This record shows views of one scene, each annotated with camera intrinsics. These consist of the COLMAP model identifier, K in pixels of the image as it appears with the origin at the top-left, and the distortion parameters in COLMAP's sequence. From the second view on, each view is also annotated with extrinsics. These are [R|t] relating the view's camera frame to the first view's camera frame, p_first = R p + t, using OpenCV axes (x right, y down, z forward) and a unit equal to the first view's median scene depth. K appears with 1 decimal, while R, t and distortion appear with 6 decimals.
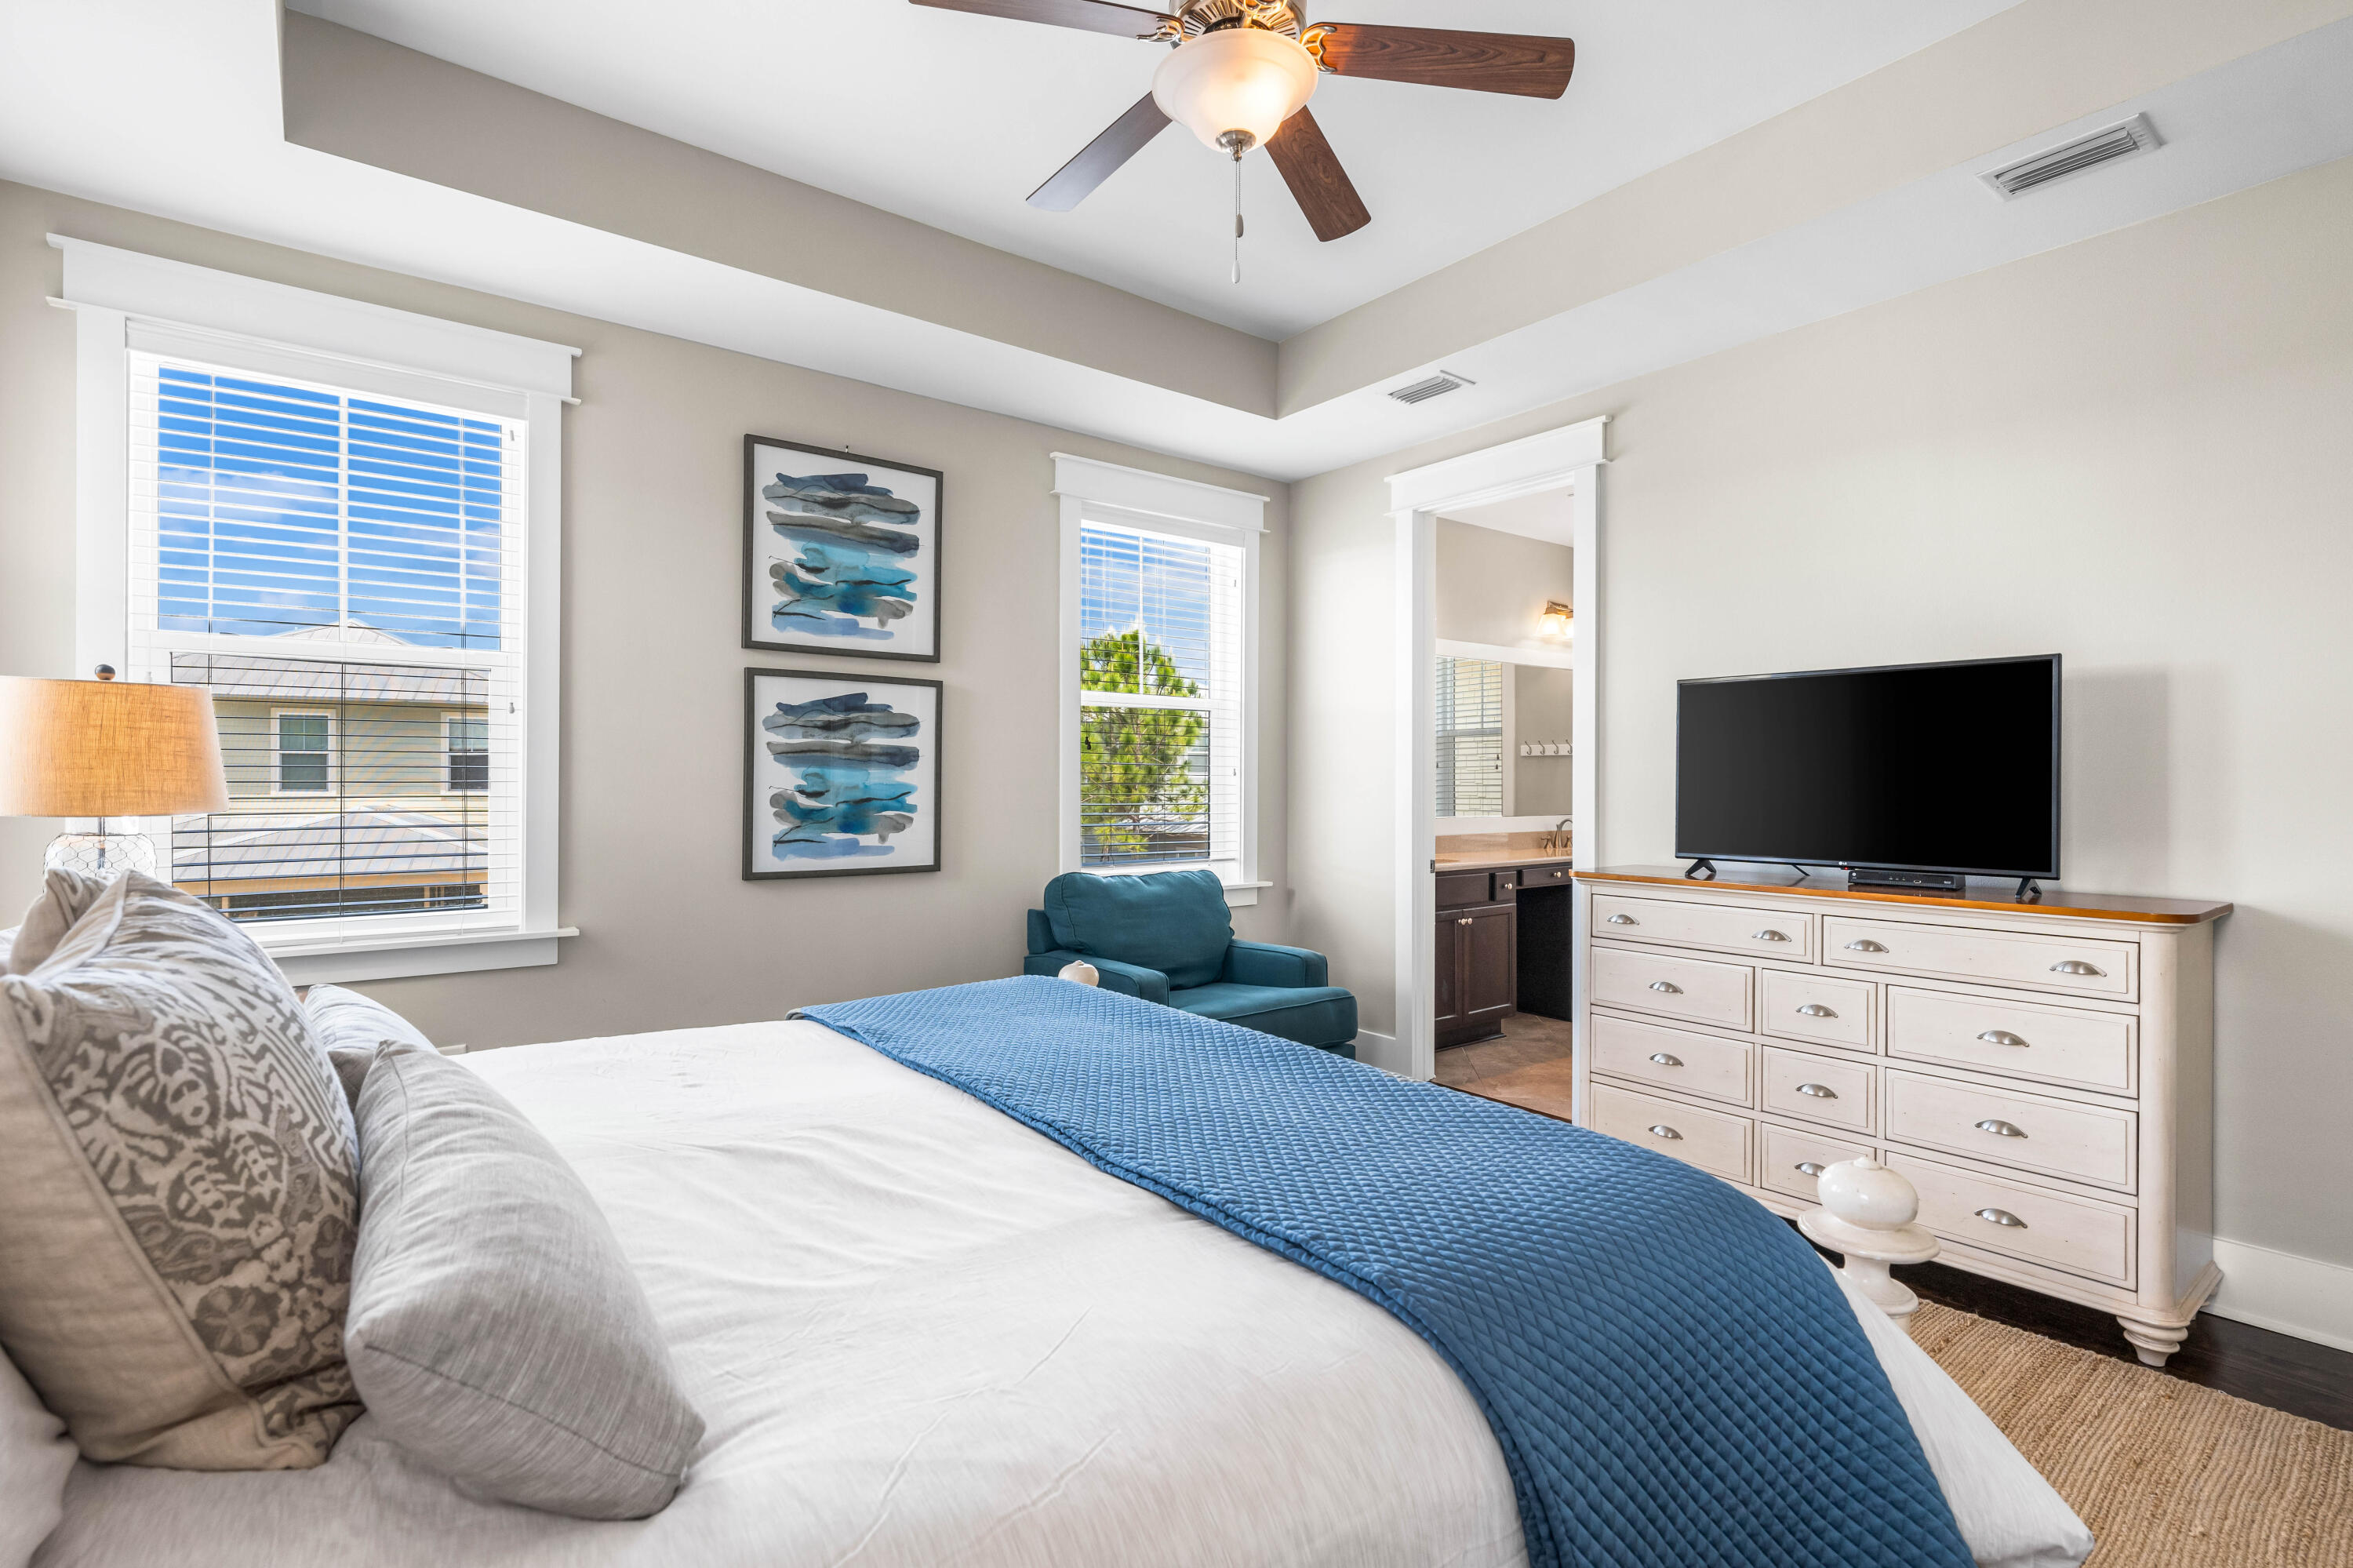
lens RADIAL K [[1131.5, 0, 1190.0], [0, 1131.5, 785.2], [0, 0, 1]] dist [-0.010482, 0.000242]
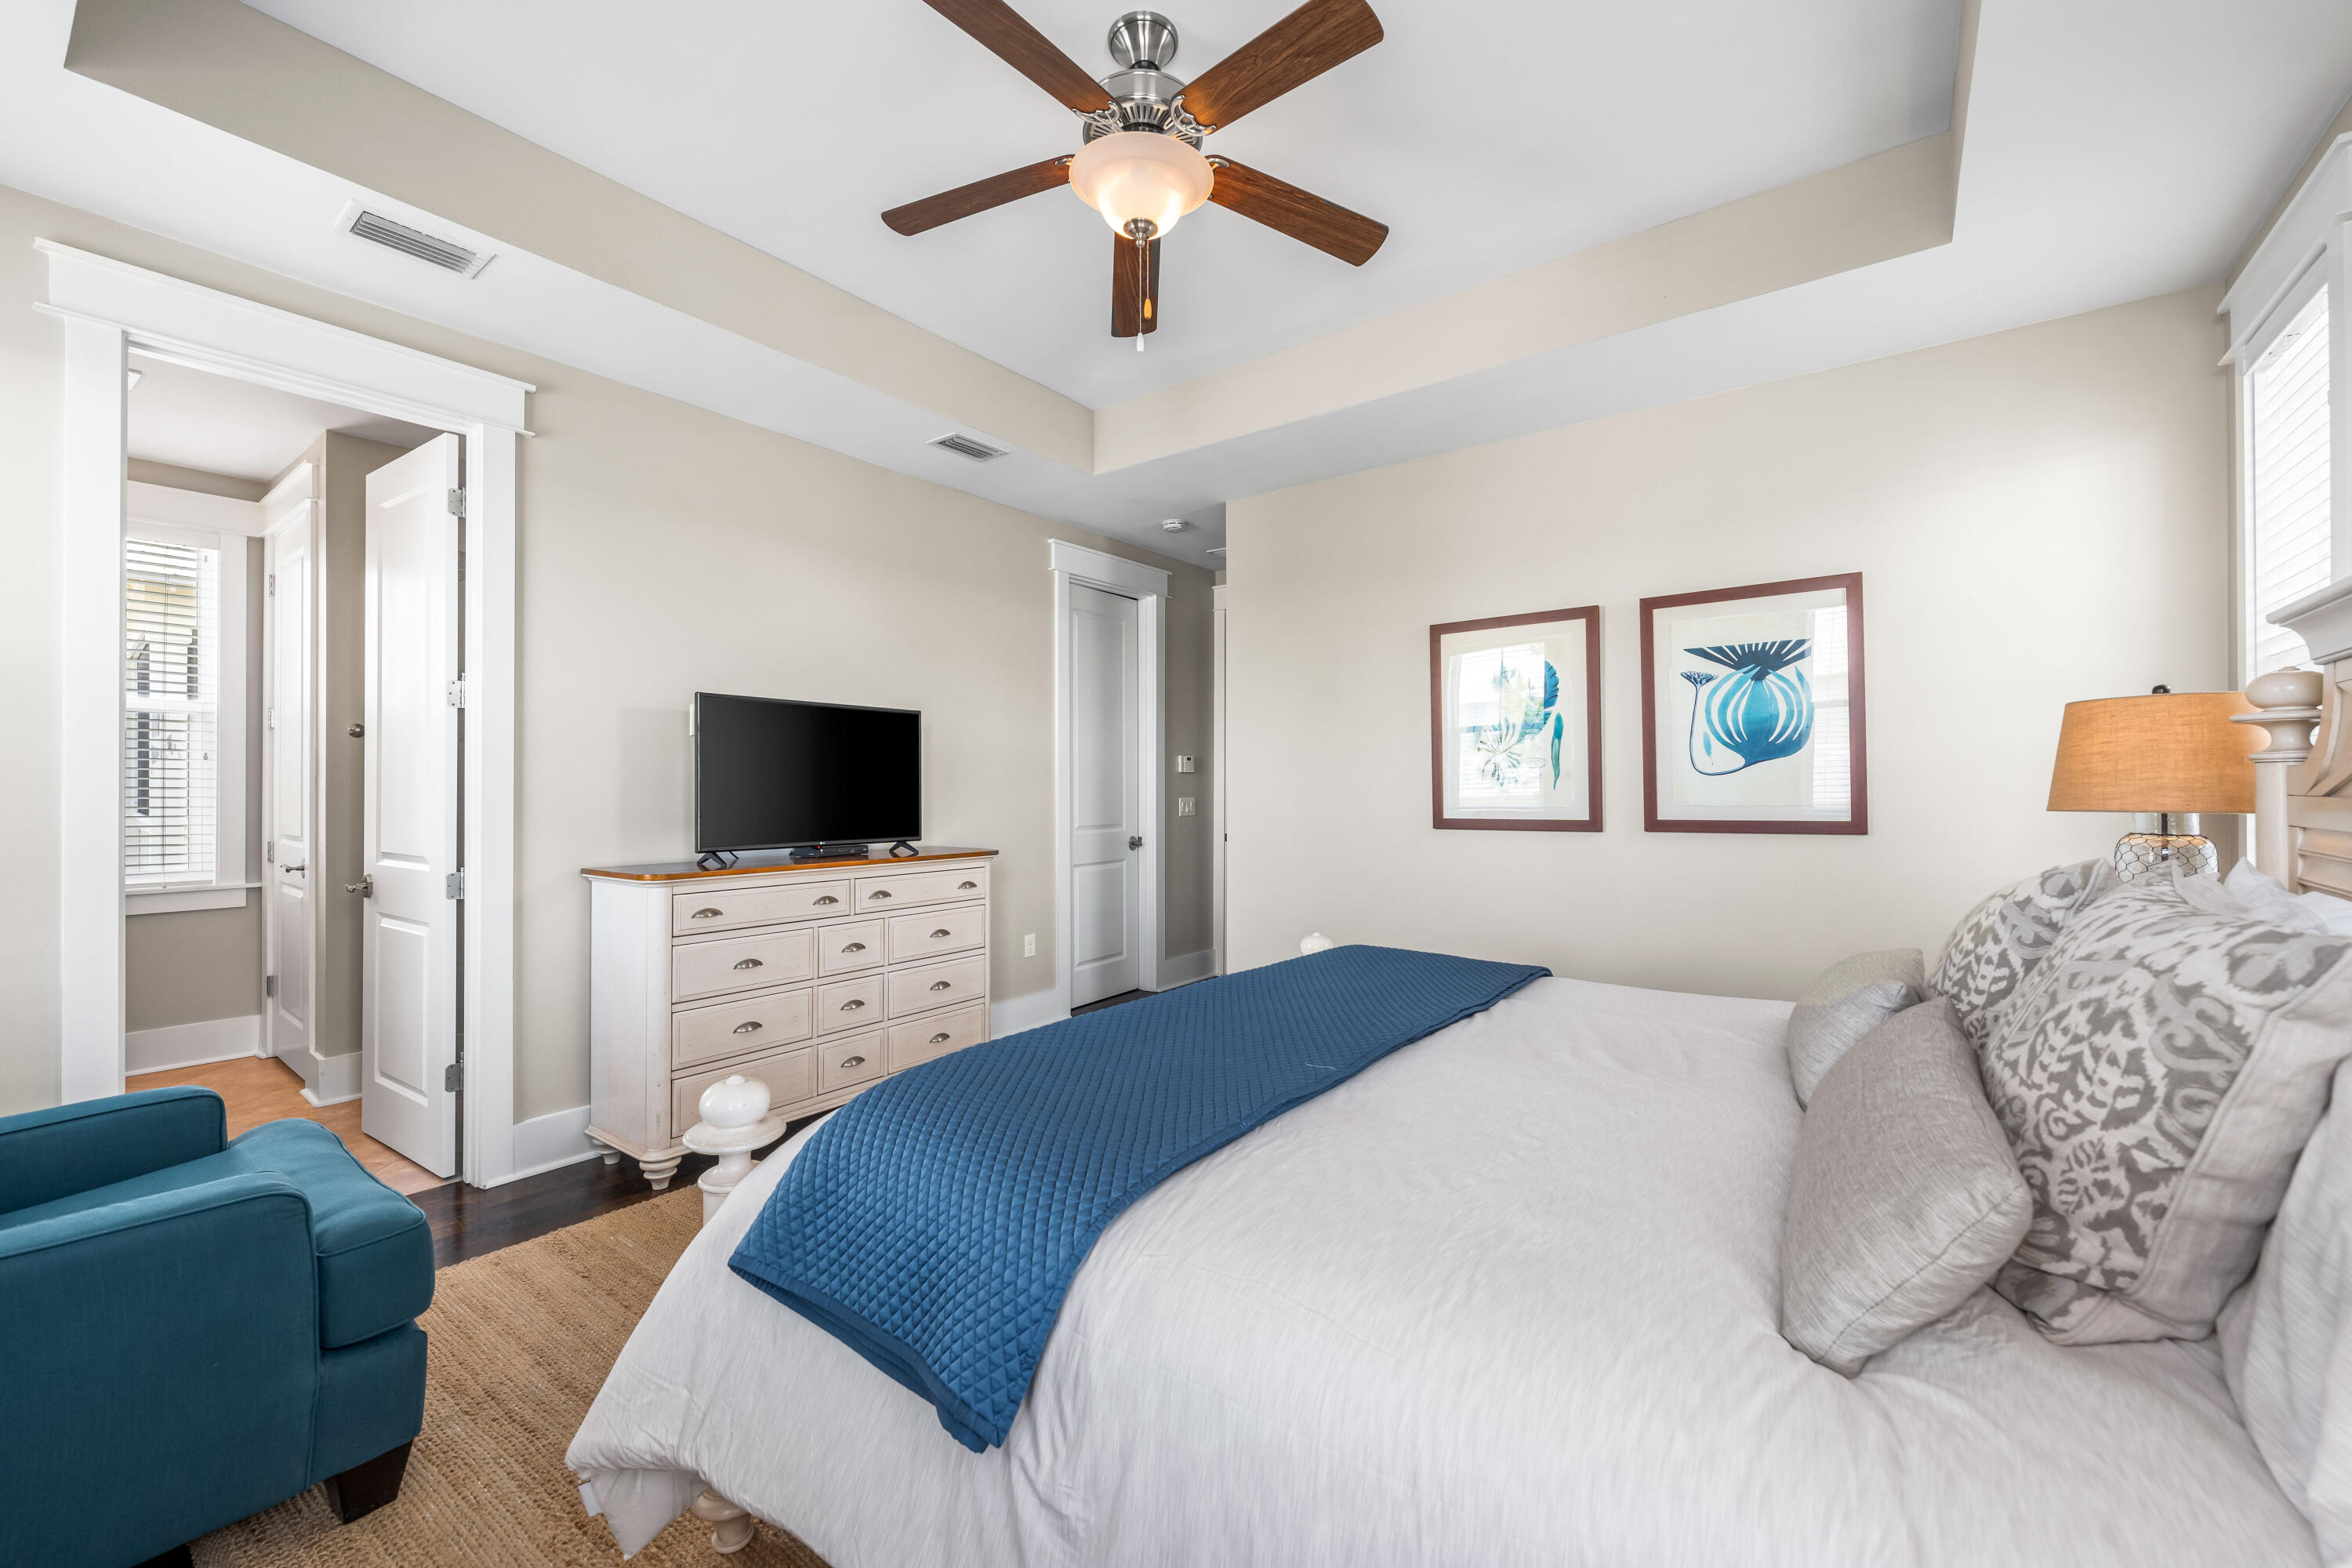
lens RADIAL K [[929.9, 0, 1189.0], [0, 929.9, 784.9], [0, 0, 1]] dist [-0.006713, 0.001414]
pose [[-0.277685, -0.000055, 0.960672, -0.531126], [-0.000529, 1.000000, -0.000095, -0.001986], [-0.960672, -0.000534, -0.277685, 0.728470]]
